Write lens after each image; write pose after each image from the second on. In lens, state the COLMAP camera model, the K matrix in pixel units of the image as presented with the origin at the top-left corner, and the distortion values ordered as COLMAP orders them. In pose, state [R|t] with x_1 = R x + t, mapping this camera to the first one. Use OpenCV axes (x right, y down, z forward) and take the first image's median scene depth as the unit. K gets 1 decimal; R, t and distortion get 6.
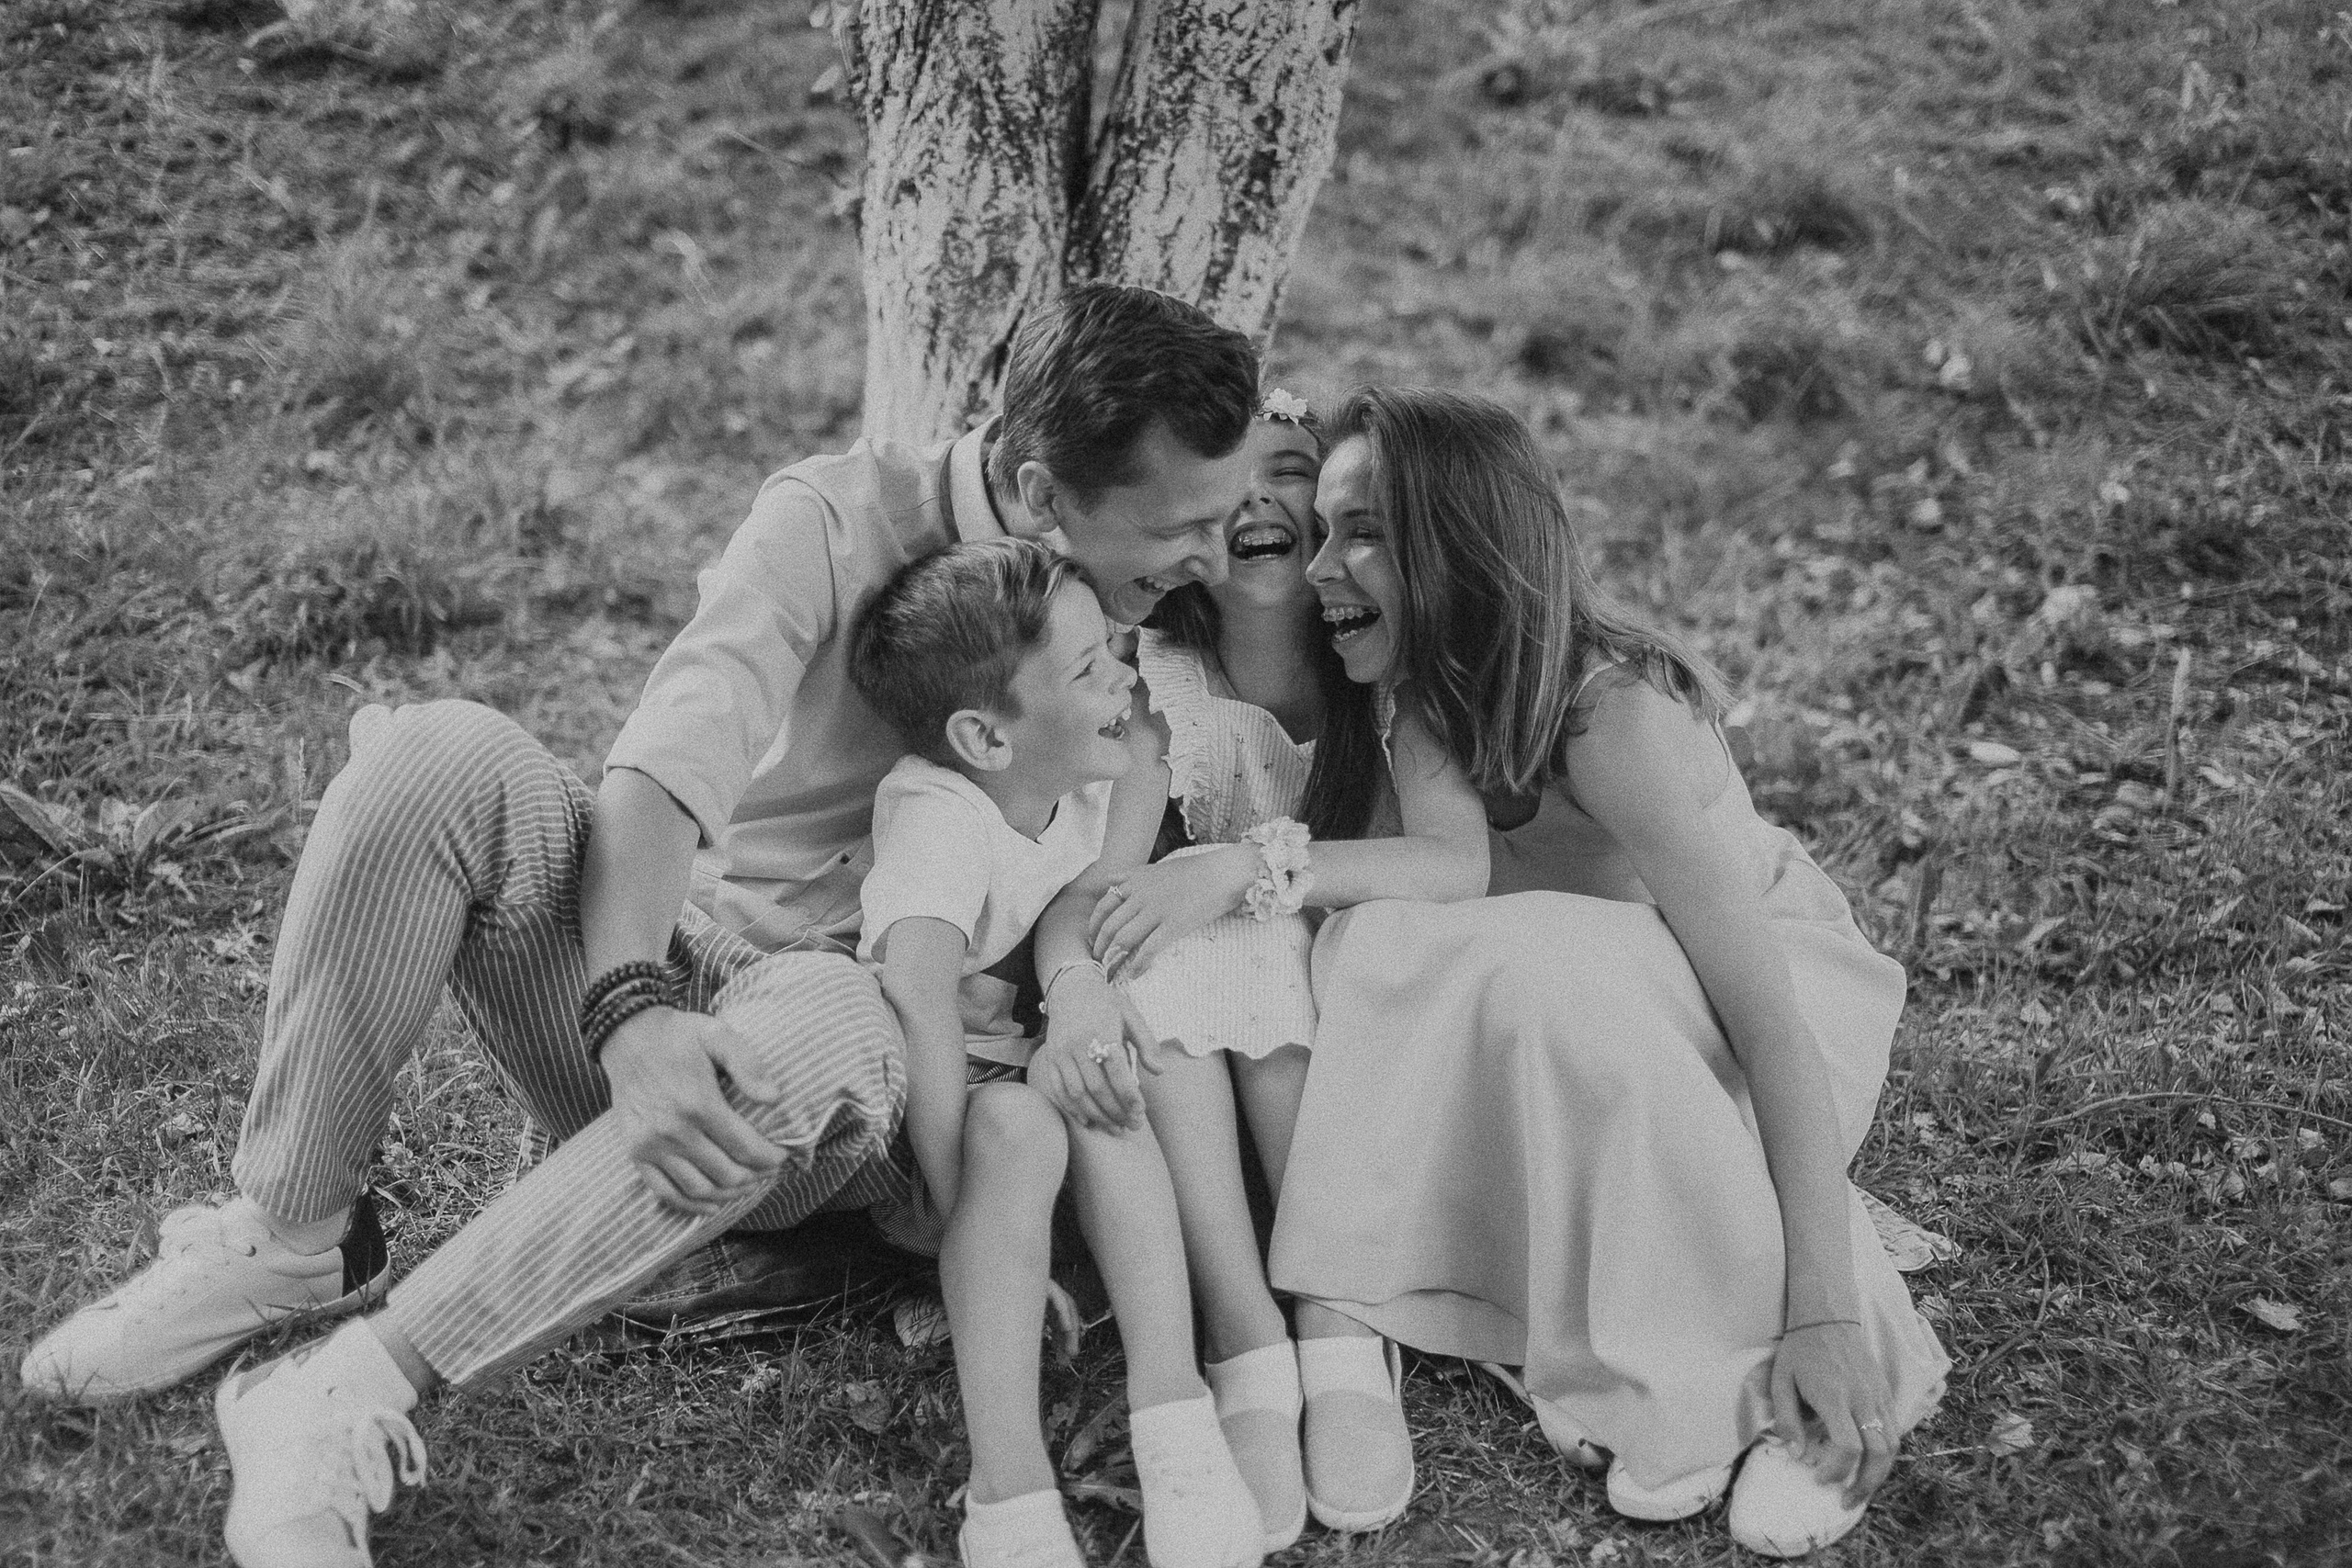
lens RADIAL K [[3256.5, 0, 1176.0], [0, 3256.5, 784.0], [0, 0, 1]] dist [-0.165935, 0.365761]
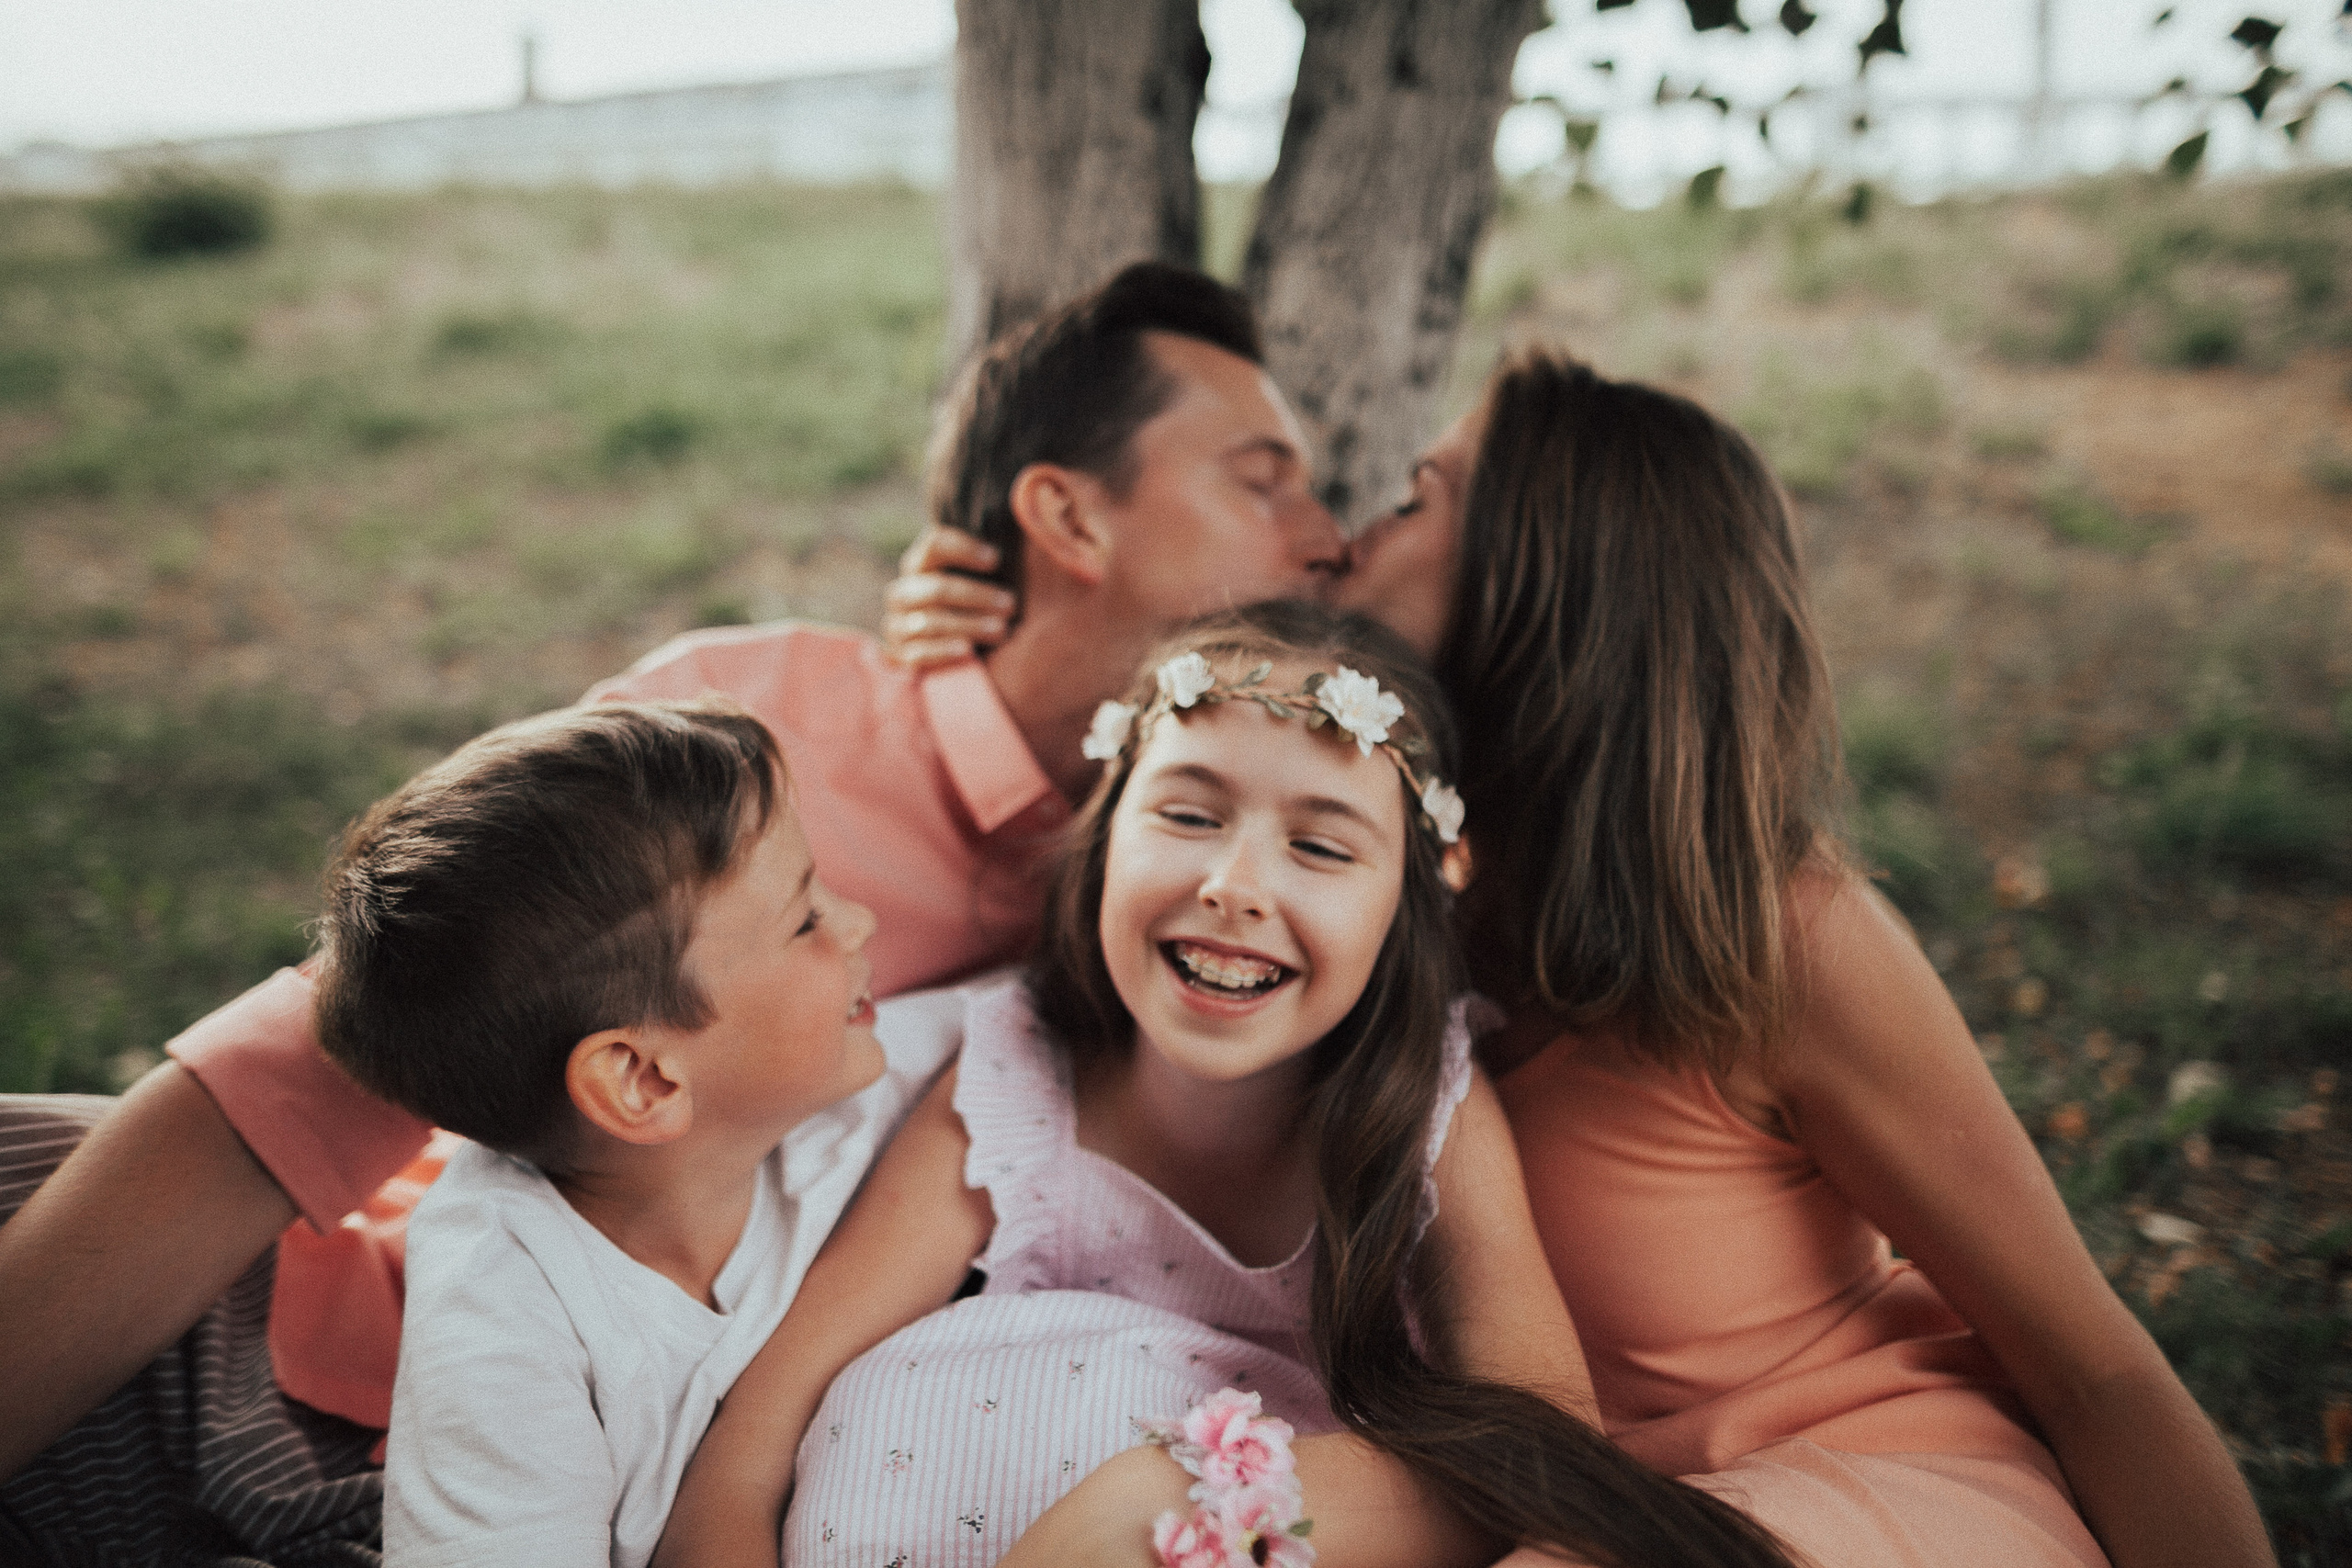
lens RADIAL K [[1624.4, 0, 1181.1], [0, 1624.4, 797.1], [0, 0, 1]] dist [-0.055418, 0.053528]
pose [[0.983923, 0.030143, -0.176030, 0.066380], [-0.074581, 0.964943, -0.251640, 0.007063], [0.162273, 0.260723, 0.951678, 0.585985]]
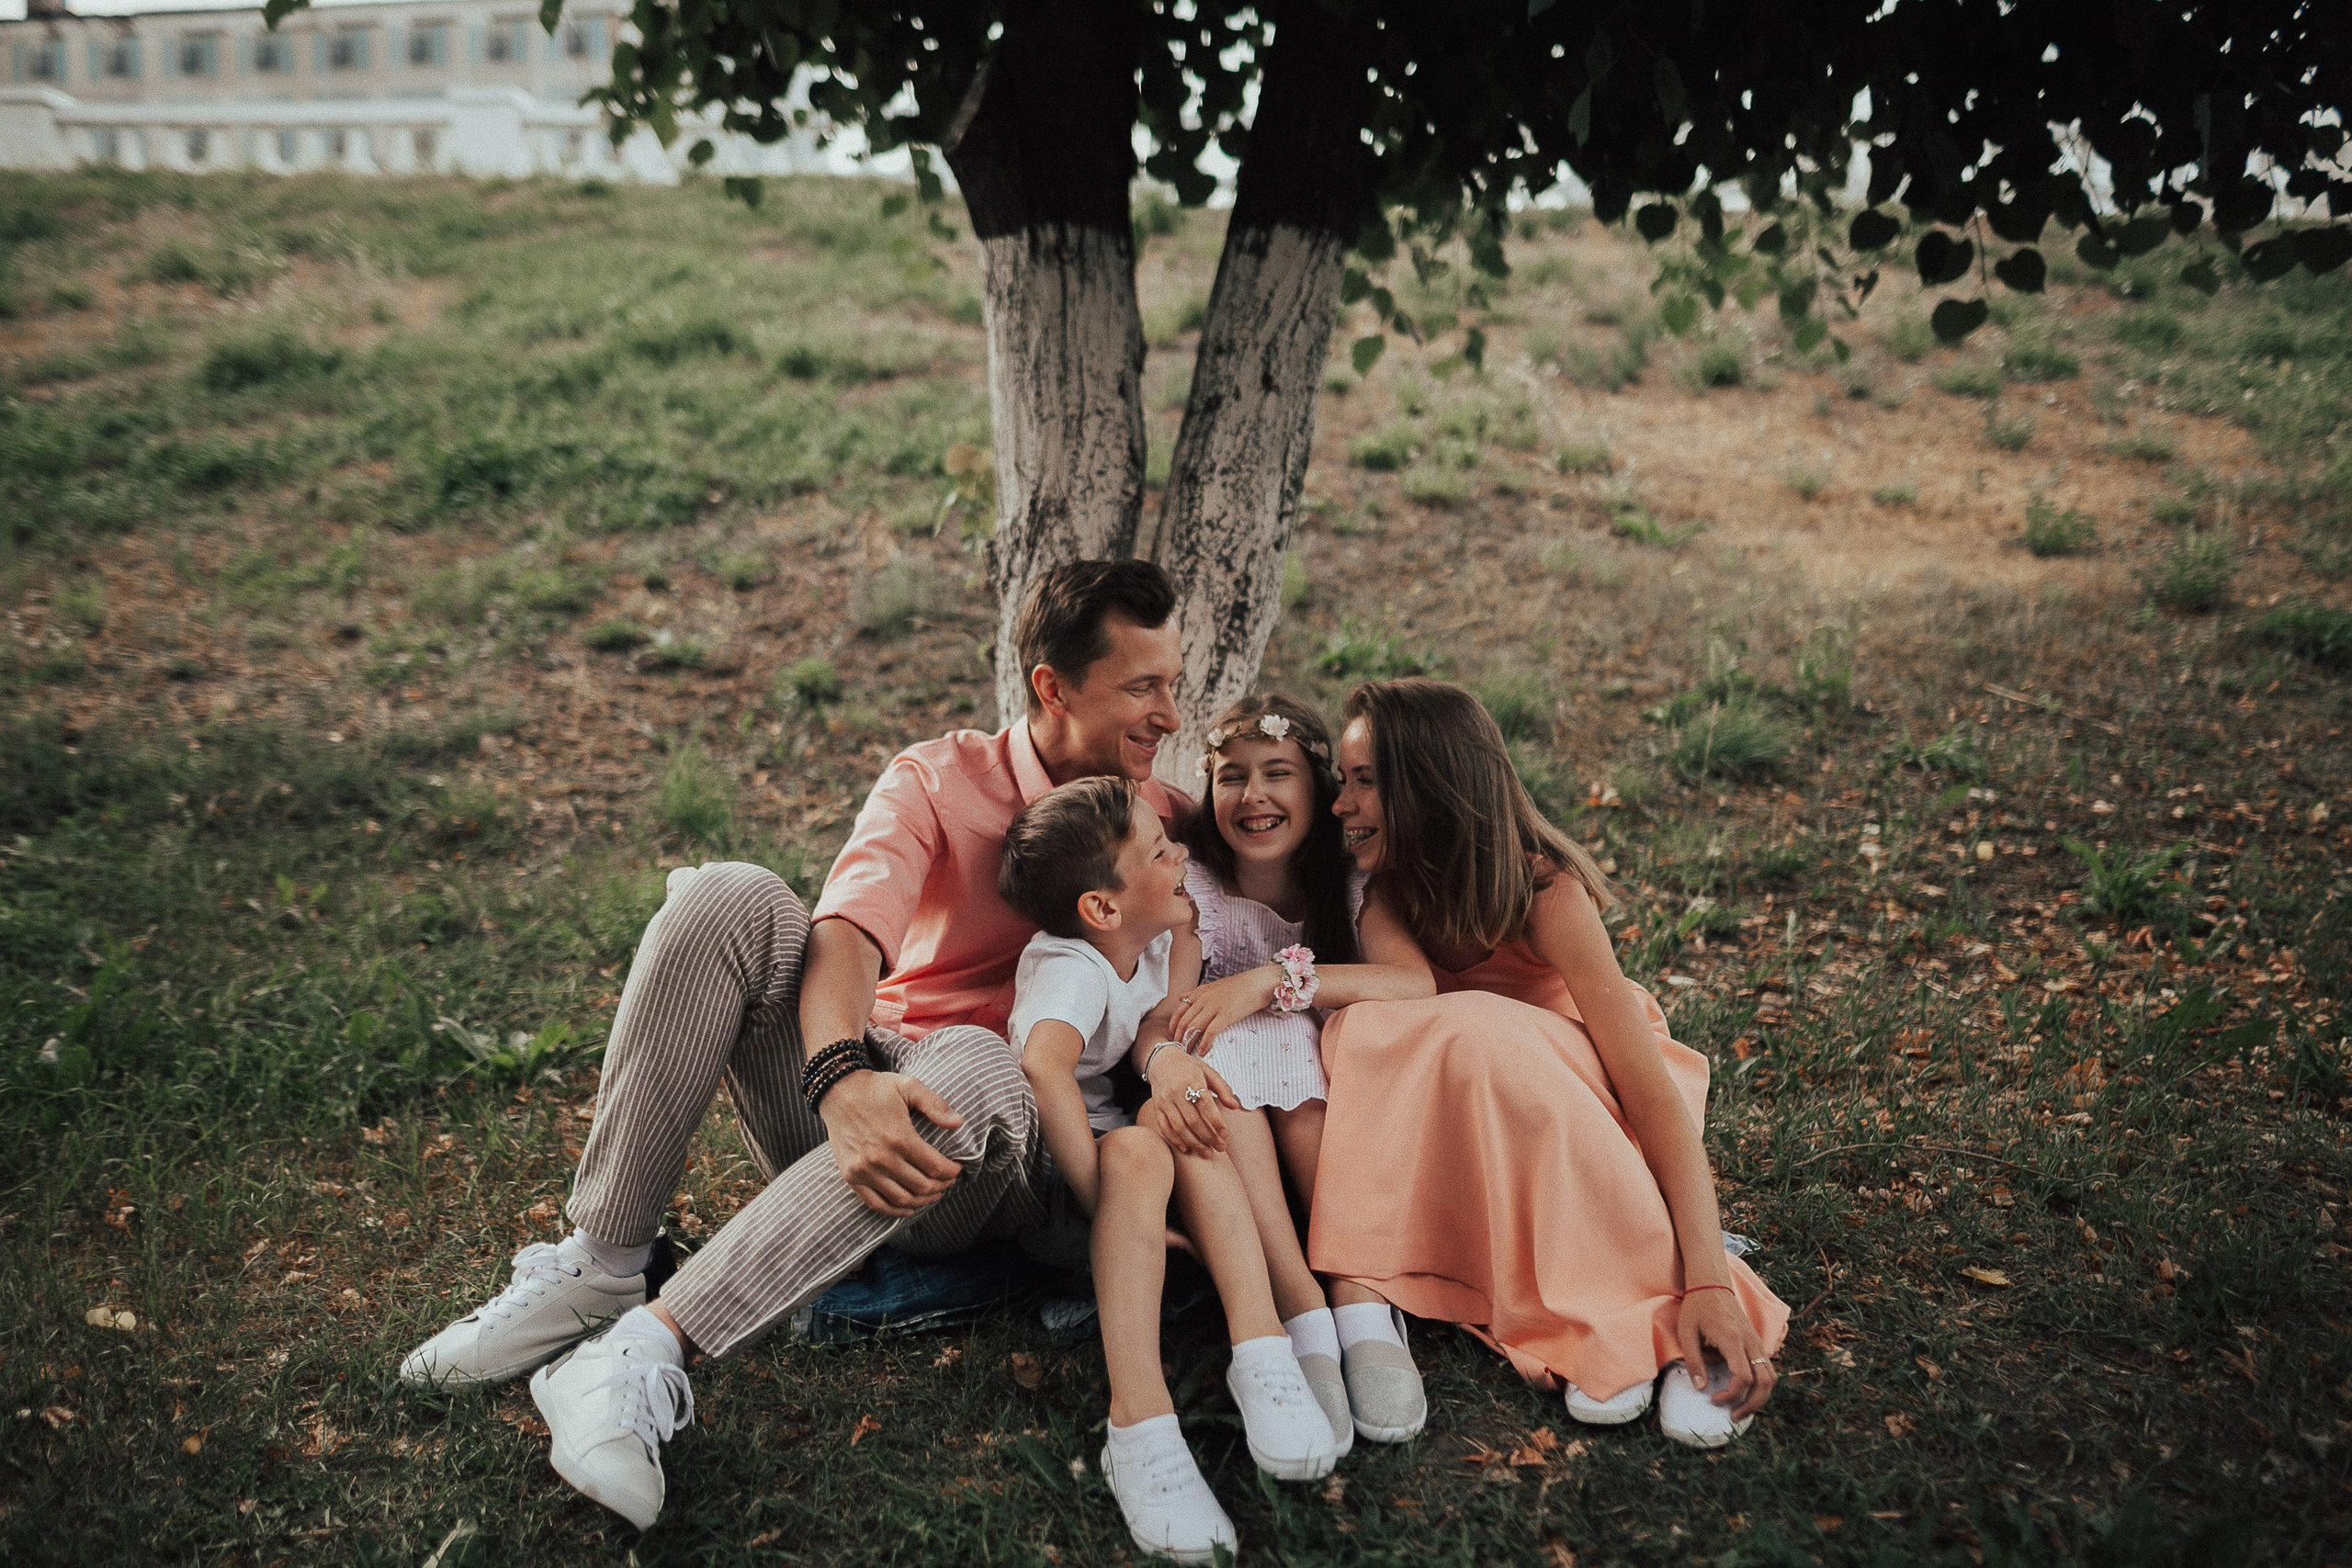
lens RADIAL K [[1624.4, 0, 1181.1], [0, 1624.4, 797.1], [0, 0, 1]] dist [-0.055418, 0.053528]
pose [[0.998741, -0.027751, 0.041782, -0.040385], [0.036396, 0.974137, -0.223007, 0.086418], [-0.034513, 0.224247, 0.973921, 0.212832]]
